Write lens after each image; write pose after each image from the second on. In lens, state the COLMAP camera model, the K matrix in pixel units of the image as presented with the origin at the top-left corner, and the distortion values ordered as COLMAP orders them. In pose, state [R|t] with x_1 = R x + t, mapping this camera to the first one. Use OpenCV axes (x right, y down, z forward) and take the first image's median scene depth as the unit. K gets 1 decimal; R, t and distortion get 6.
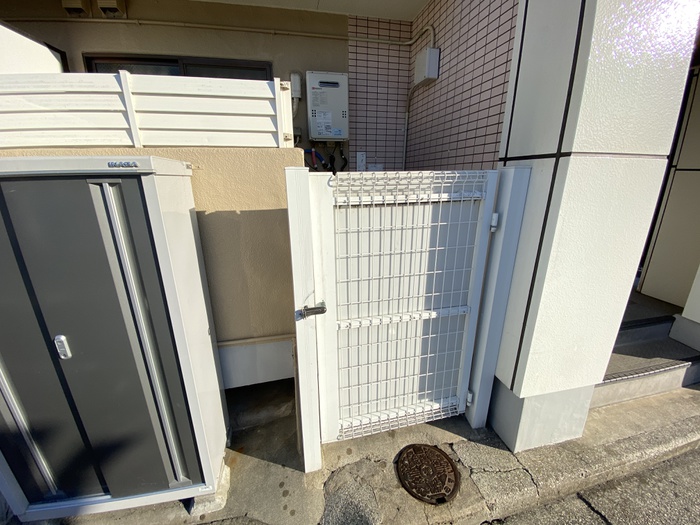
lens RADIAL K [[281.5, 0, 347.1], [0, 281.5, 264.2], [0, 0, 1]] dist [0.022382, -0.020265]
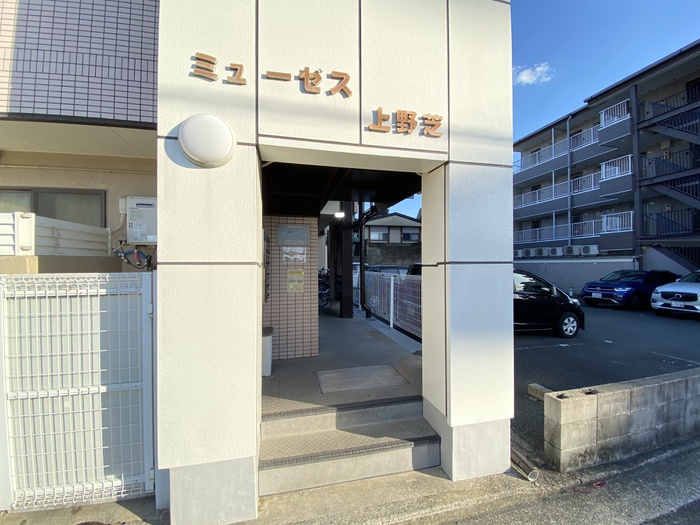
lens RADIAL K [[281.5, 0, 347.1], [0, 281.5, 264.2], [0, 0, 1]] dist [0.022382, -0.020265]
pose [[0.999838, 0.000023, 0.017991, 1.292488], [0.005277, 0.955648, -0.294464, 0.033333], [-0.017200, 0.294512, 0.955493, -0.298316]]
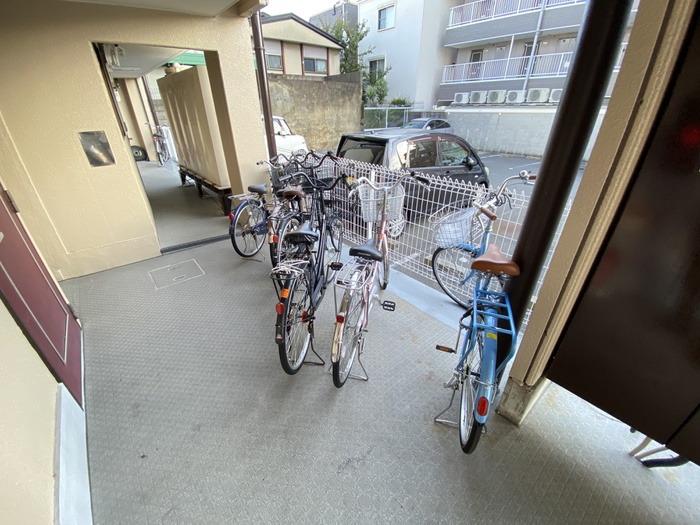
lens RADIAL K [[281.5, 0, 347.1], [0, 281.5, 264.2], [0, 0, 1]] dist [0.022382, -0.020265]
pose [[0.886299, -0.213879, 0.410767, 0.214011], [0.131887, 0.966809, 0.218831, -1.401157], [-0.443937, -0.139775, 0.885089, 4.381838]]
